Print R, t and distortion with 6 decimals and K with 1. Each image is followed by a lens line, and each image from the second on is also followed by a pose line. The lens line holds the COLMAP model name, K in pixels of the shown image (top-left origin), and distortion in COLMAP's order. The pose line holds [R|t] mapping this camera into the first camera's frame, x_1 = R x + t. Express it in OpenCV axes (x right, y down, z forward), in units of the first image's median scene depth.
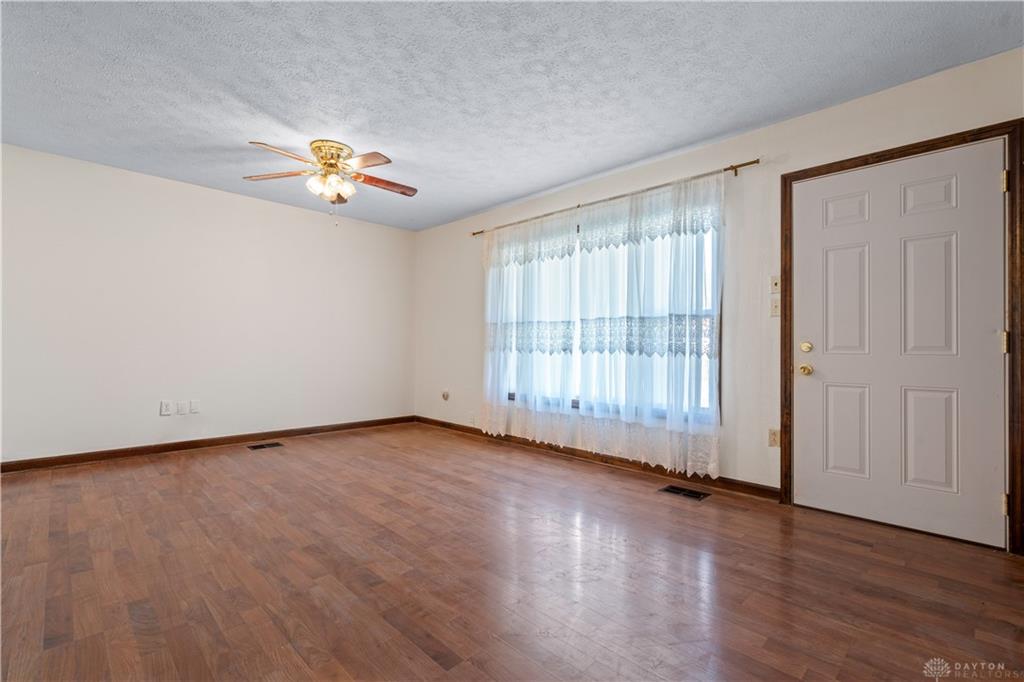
lens RADIAL K [[461.9, 0, 505.2], [0, 461.9, 342.9], [0, 0, 1]] dist [-0.007946, 0.001321]
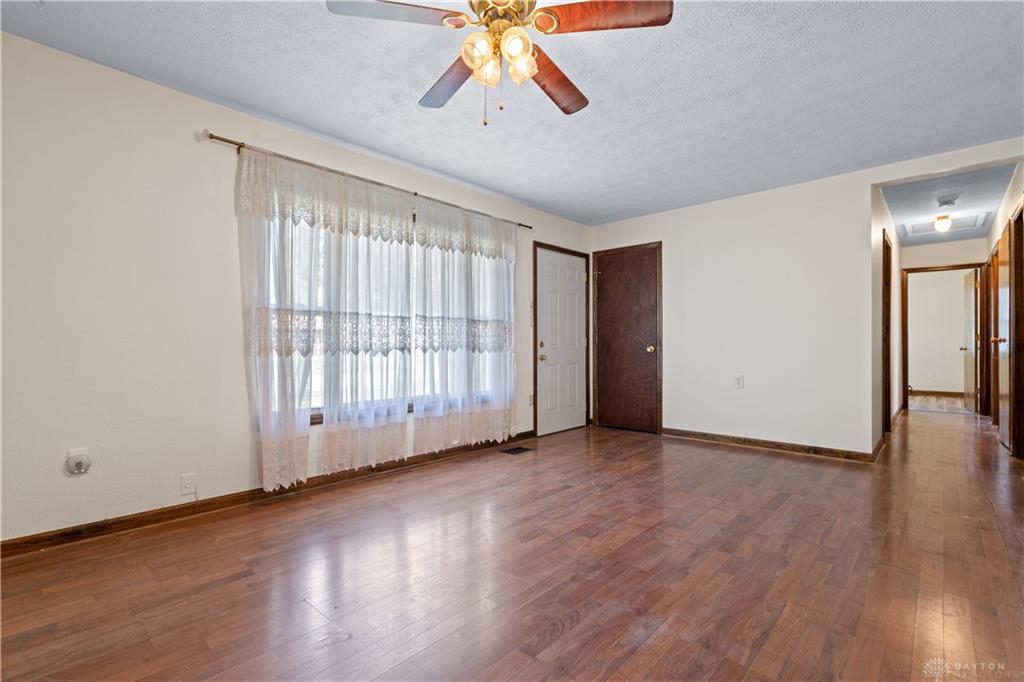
lens RADIAL K [[461.9, 0, 517.3], [0, 461.9, 343.7], [0, 0, 1]] dist [-0.007946, 0.001321]
pose [[-0.055066, -0.005577, 0.998467, -0.877061], [-0.005742, 0.999970, 0.005268, -0.001356], [-0.998466, -0.005443, -0.055096, 0.952749]]
